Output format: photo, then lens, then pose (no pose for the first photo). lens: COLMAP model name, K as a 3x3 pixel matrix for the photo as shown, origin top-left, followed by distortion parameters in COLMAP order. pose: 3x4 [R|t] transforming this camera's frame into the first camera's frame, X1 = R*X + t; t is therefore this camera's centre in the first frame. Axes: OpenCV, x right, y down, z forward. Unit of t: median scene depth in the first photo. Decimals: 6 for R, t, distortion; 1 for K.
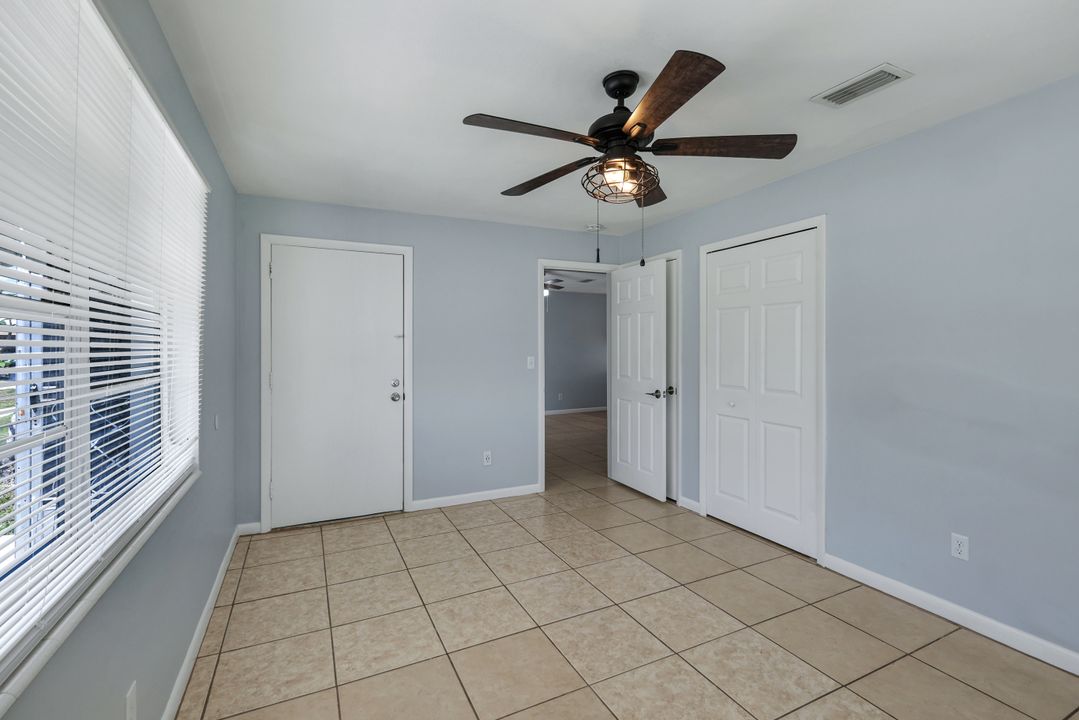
lens RADIAL K [[484.1, 0, 545.5], [0, 484.1, 341.9], [0, 0, 1]] dist [0.006523, 0.000432]
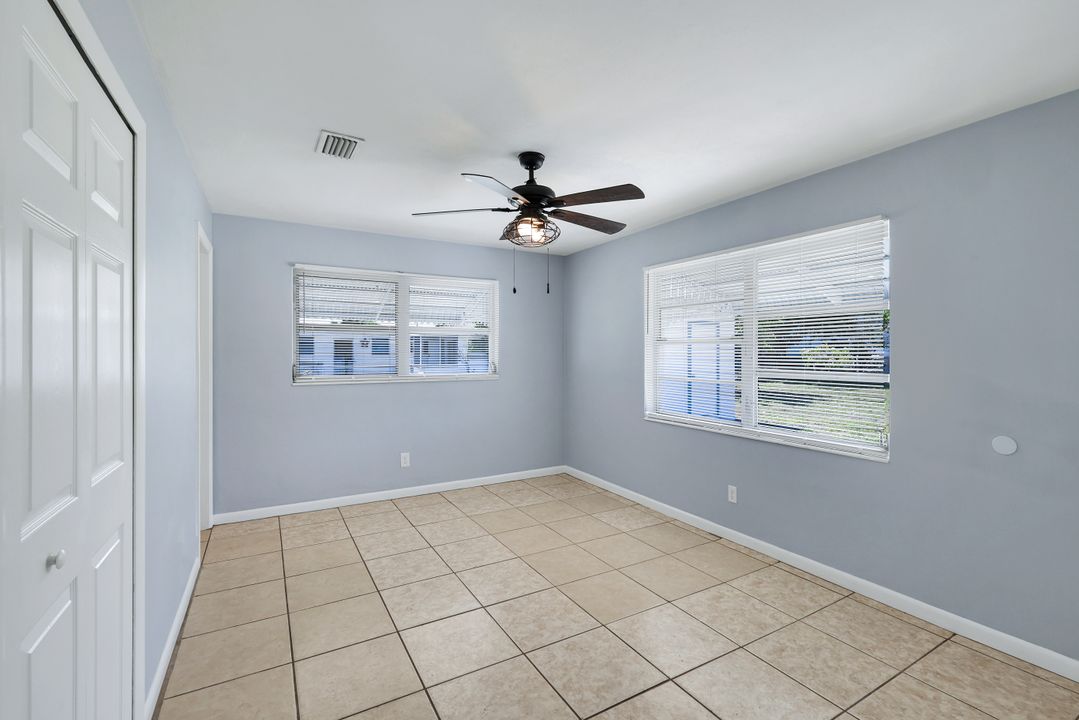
lens RADIAL K [[484.1, 0, 541.3], [0, 484.1, 356.3], [0, 0, 1]] dist [0.006523, 0.000432]
pose [[-0.997892, 0.002940, -0.064834, 0.188624], [0.002827, 0.999994, 0.001844, 0.011222], [0.064839, 0.001656, -0.997894, 2.074157]]
